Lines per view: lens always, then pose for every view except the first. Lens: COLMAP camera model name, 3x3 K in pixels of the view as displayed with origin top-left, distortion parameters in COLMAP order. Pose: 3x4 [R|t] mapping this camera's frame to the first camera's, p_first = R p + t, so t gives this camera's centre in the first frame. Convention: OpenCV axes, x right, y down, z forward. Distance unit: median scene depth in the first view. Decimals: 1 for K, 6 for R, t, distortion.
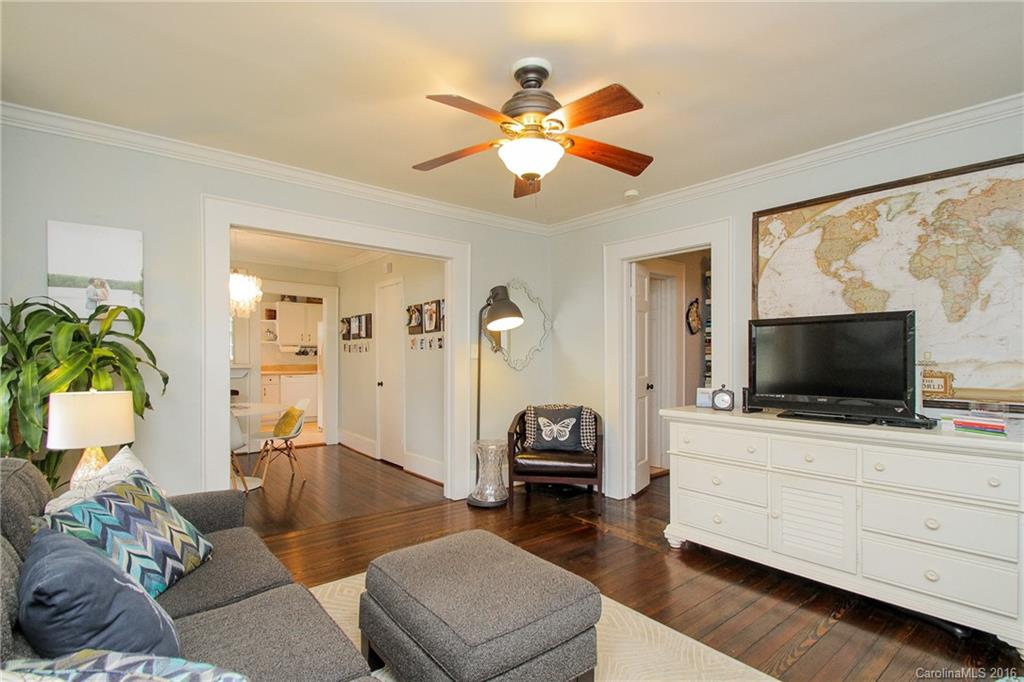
lens RADIAL K [[500.0, 0, 513.8], [0, 500.0, 357.3], [0, 0, 1]] dist [-0.047198, -0.000382]
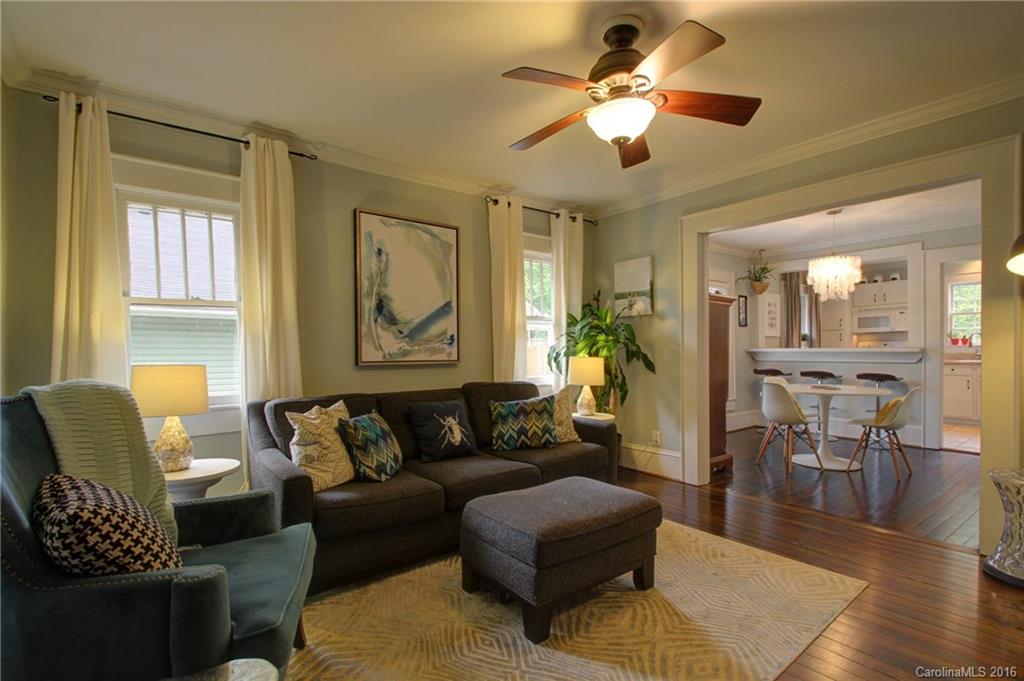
lens RADIAL K [[479.7, 0, 508.0], [0, 479.7, 355.2], [0, 0, 1]] dist [-0.002935, -0.001121]
pose [[-0.011492, 0.019111, -0.999751, 0.248354], [-0.001089, 0.999817, 0.019125, 0.007935], [0.999933, 0.001308, -0.011469, 0.183495]]
